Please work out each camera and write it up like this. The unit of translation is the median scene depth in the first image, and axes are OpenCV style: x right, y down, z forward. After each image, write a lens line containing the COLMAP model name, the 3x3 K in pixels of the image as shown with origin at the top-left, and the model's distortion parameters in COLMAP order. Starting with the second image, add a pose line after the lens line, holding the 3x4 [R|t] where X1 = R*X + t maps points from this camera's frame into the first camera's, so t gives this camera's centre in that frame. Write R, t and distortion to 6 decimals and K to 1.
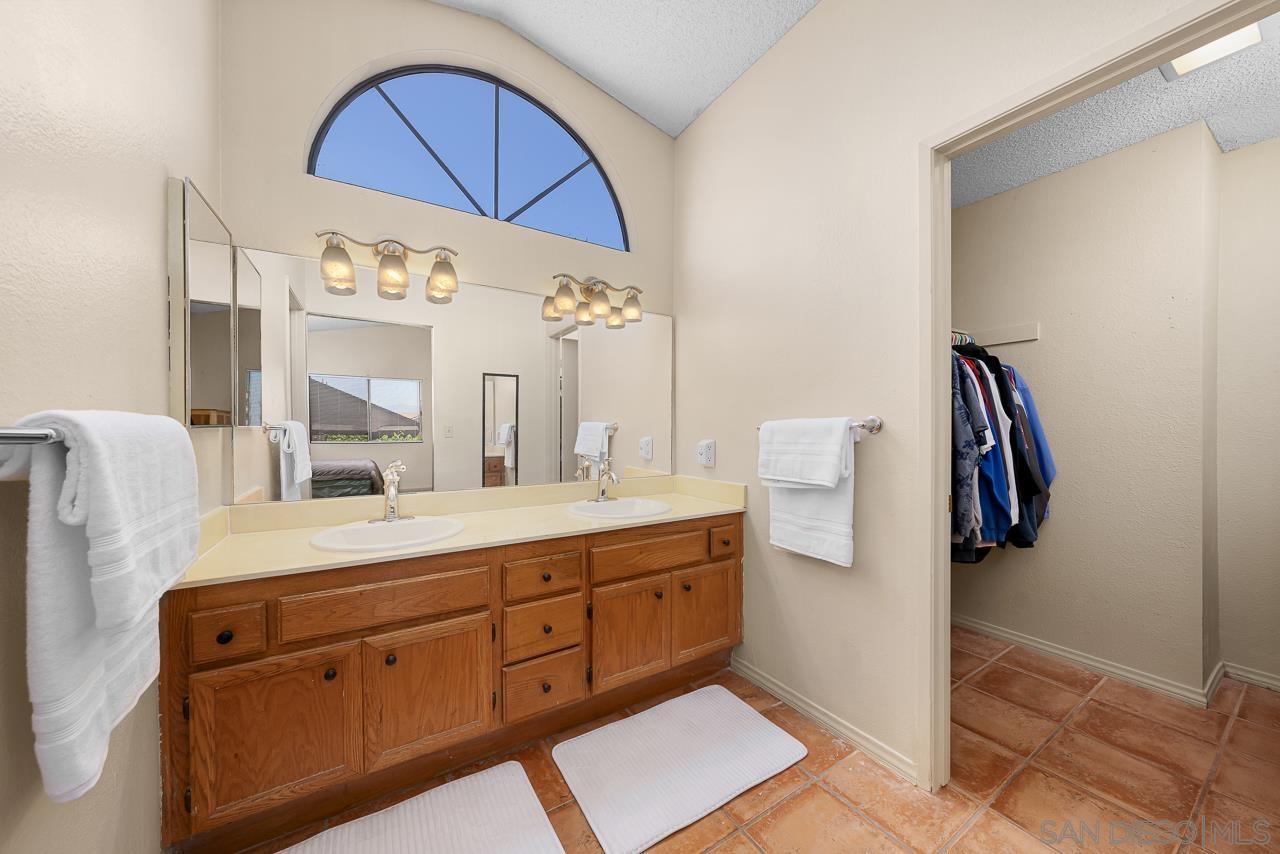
lens RADIAL K [[439.6, 0, 645.3], [0, 439.6, 431.9], [0, 0, 1]] dist [-0.005505, 0.000061]
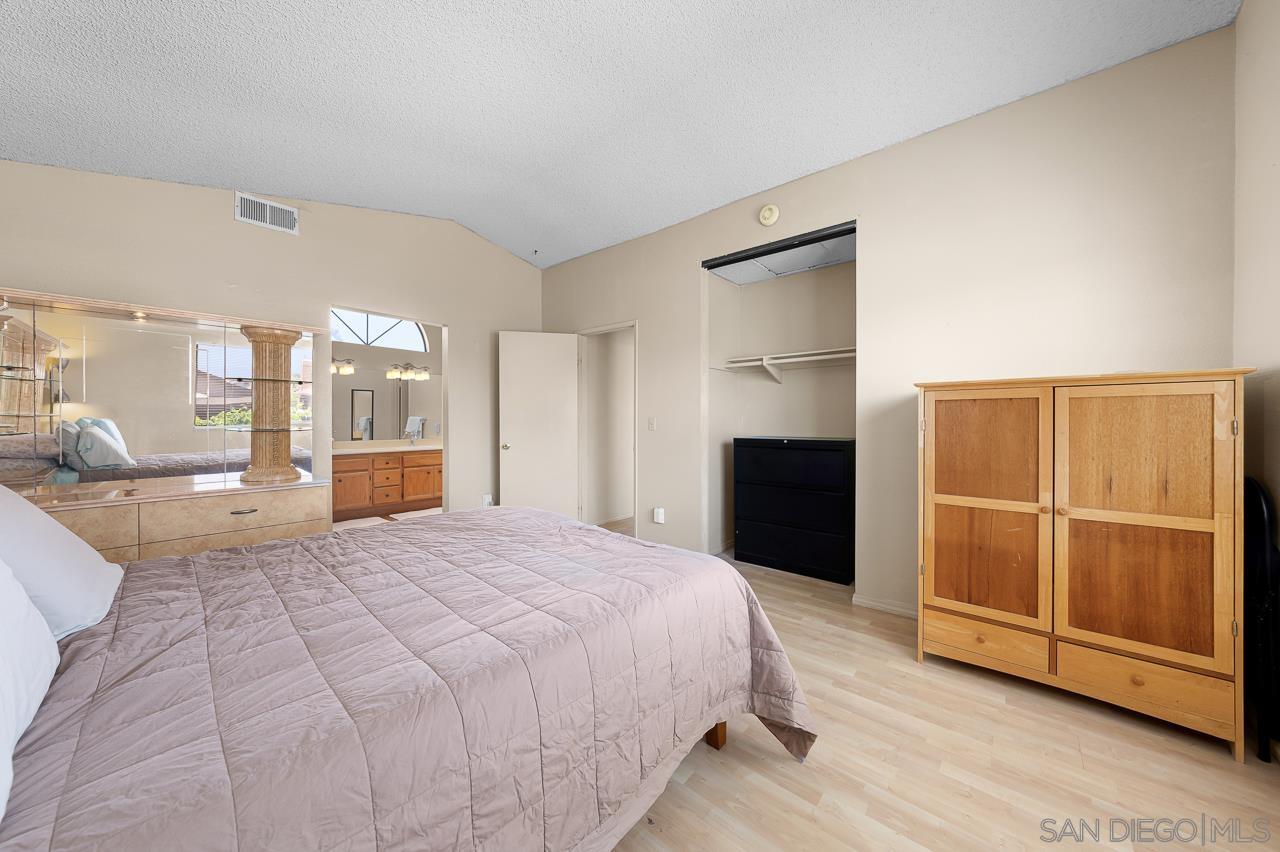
lens RADIAL K [[439.6, 0, 645.3], [0, 439.6, 430.9], [0, 0, 1]] dist [-0.005505, 0.000061]
pose [[0.959582, 0.000825, 0.281429, 0.689285], [-0.003889, 0.999939, 0.010329, 0.039010], [-0.281403, -0.011006, 0.959527, -2.644999]]
